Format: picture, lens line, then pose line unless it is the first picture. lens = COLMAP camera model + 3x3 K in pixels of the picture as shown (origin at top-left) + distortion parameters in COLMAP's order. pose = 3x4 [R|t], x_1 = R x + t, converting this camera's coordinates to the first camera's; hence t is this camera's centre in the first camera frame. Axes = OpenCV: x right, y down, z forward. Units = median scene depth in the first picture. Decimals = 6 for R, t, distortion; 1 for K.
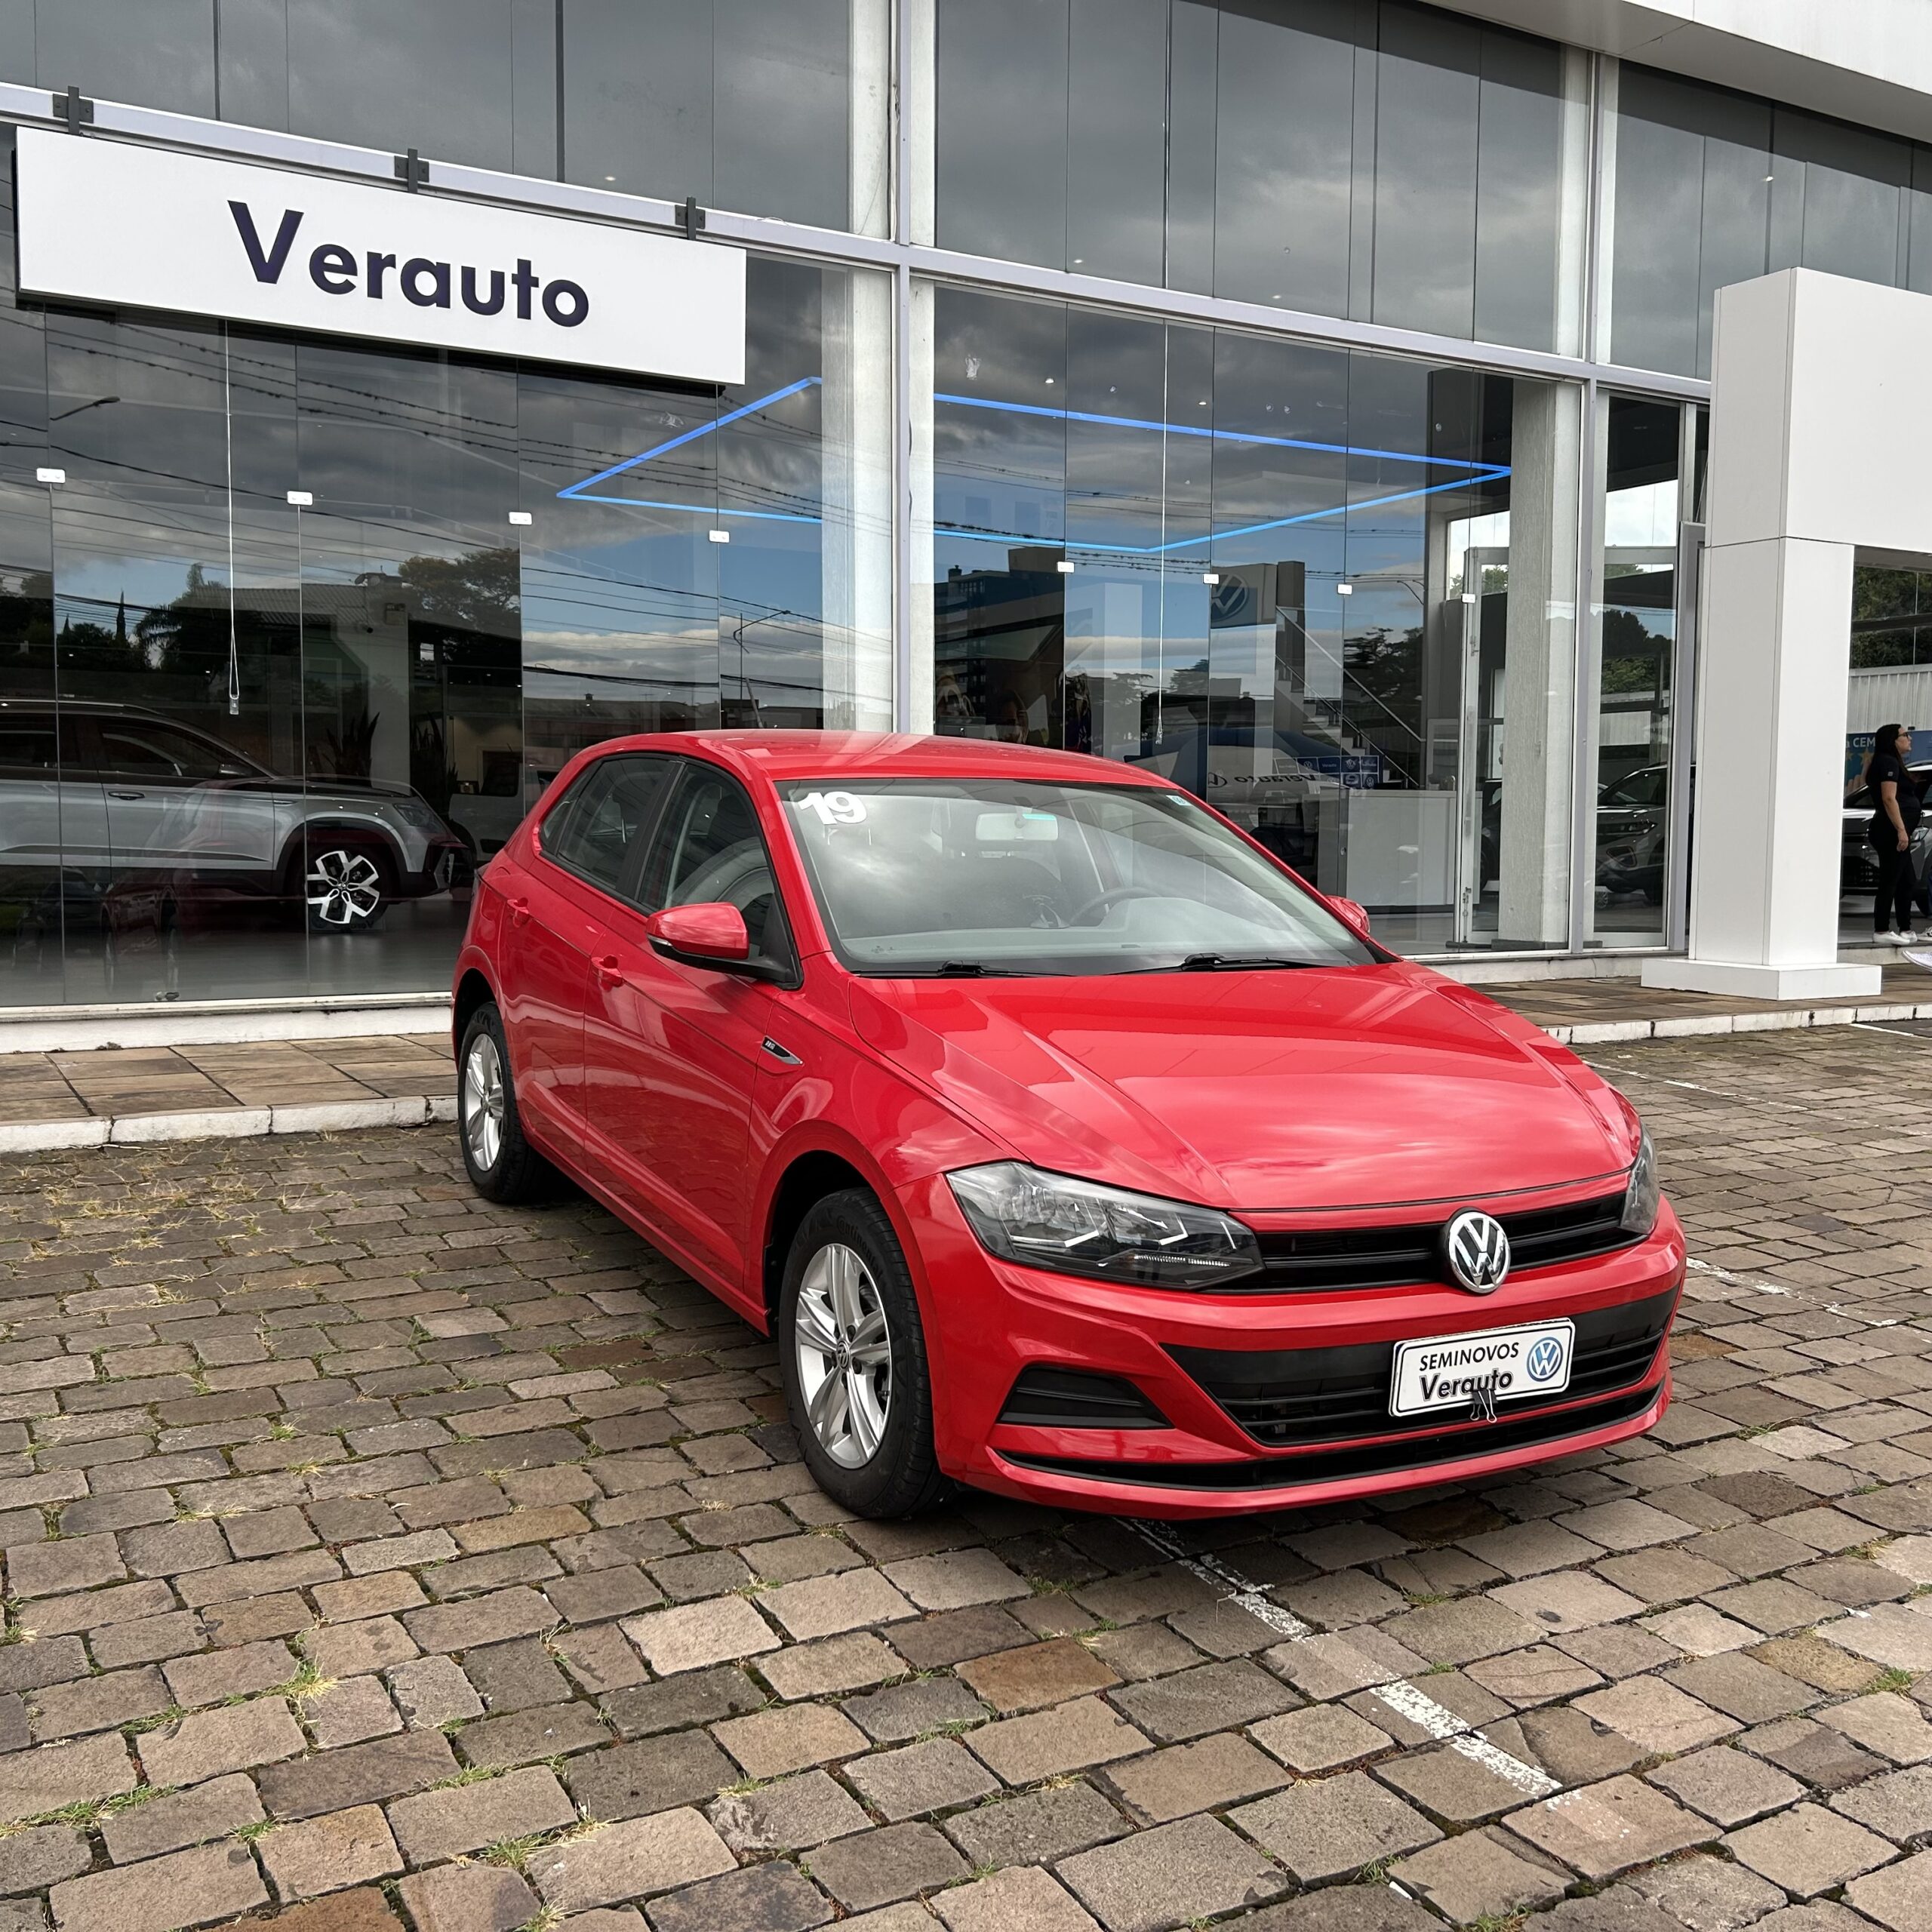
lens RADIAL K [[1985.9, 0, 966.8], [0, 1985.9, 969.6], [0, 0, 1]] dist [0.019895, 0.000000]
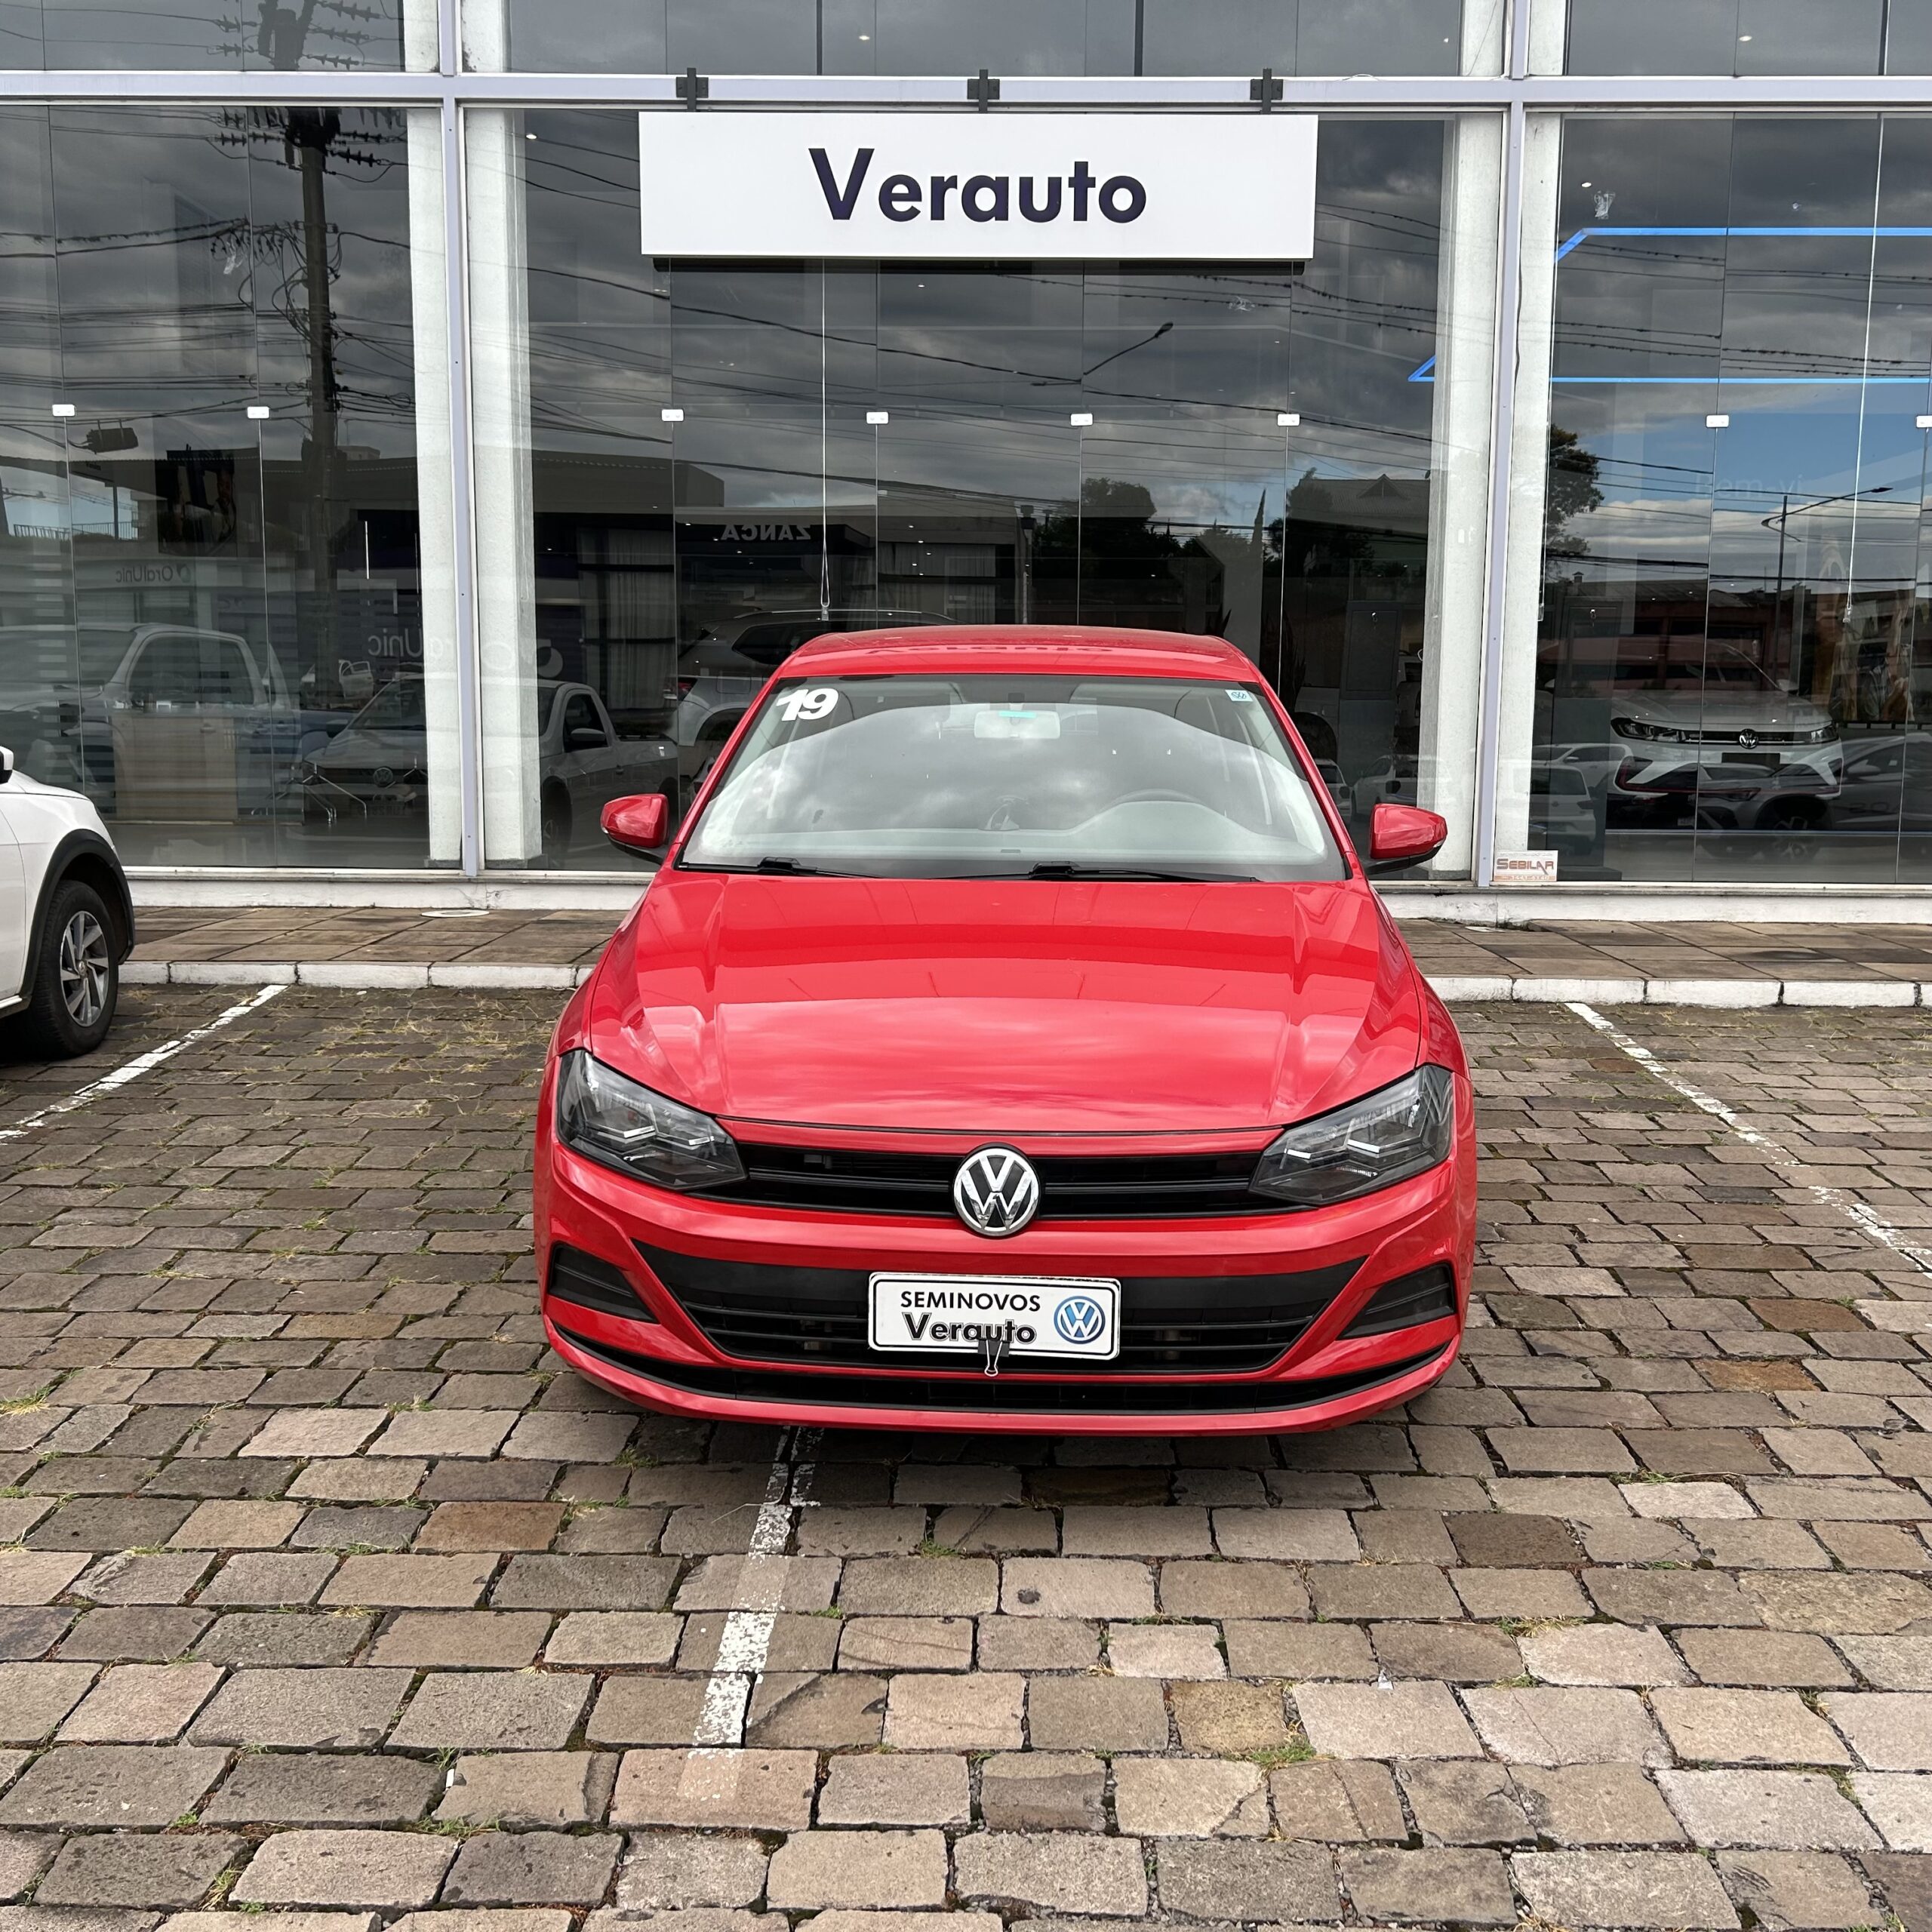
lens RADIAL K [[1985.9, 0, 968.6], [0, 1985.9, 959.4], [0, 0, 1]] dist [0.019895, 0.000000]
pose [[0.858569, 0.062112, -0.508922, 0.255140], [-0.037377, 0.997576, 0.058695, -0.006562], [0.511334, -0.031372, 0.858809, 0.077932]]
